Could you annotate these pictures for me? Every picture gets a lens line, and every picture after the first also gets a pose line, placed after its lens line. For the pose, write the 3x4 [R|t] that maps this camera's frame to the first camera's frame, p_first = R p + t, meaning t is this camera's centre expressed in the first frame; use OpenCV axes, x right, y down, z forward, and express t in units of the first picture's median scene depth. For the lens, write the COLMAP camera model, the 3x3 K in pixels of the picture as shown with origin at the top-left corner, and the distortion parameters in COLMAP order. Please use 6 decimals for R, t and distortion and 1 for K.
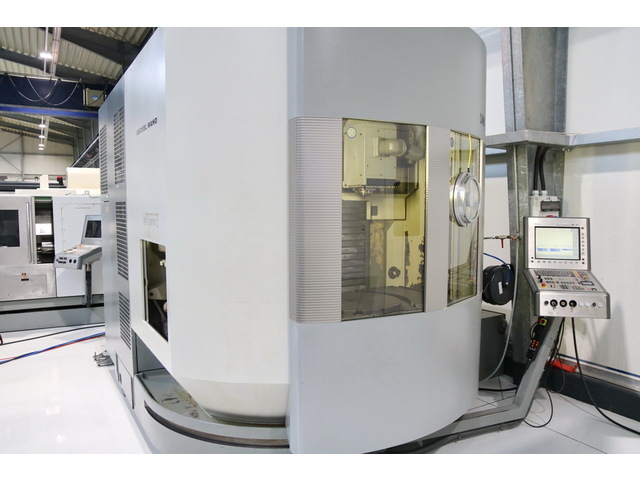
lens RADIAL K [[502.6, 0, 318.9], [0, 502.6, 249.9], [0, 0, 1]] dist [-0.124097, 0.109412]
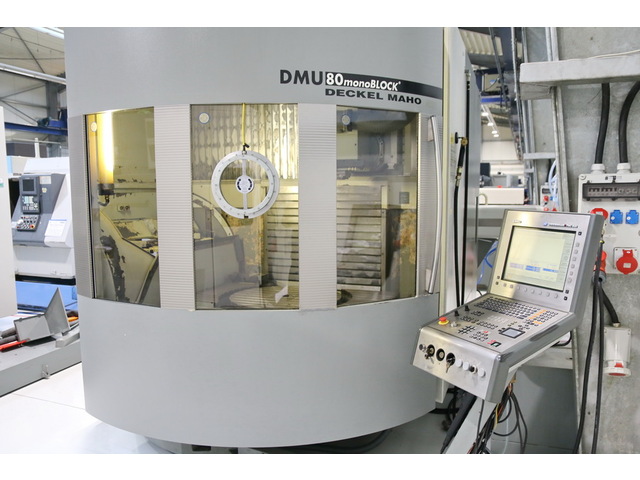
lens RADIAL K [[514.7, 0, 319.6], [0, 514.7, 248.5], [0, 0, 1]] dist [-0.123407, 0.128200]
pose [[0.628732, 0.082651, -0.773217, 0.689027], [-0.062924, 0.996482, 0.055351, -0.035168], [0.775072, 0.013853, 0.631721, 0.387832]]
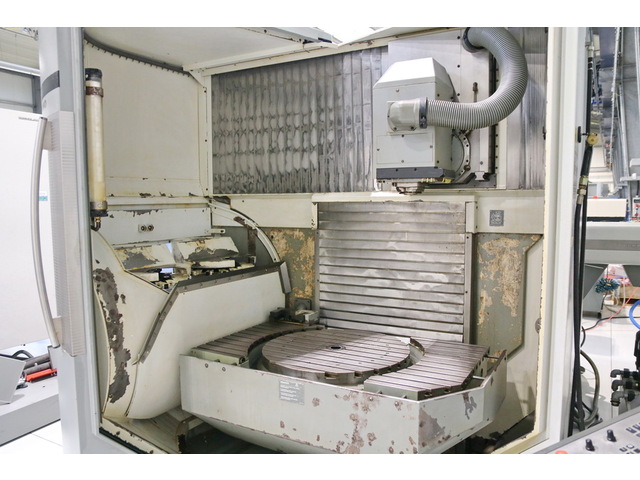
lens RADIAL K [[502.6, 0, 318.9], [0, 502.6, 249.9], [0, 0, 1]] dist [-0.124097, 0.109412]
pose [[0.504375, 0.081515, -0.859629, 0.534716], [-0.068535, 0.996173, 0.054250, -0.059626], [0.860761, 0.031552, 0.508031, 0.529723]]
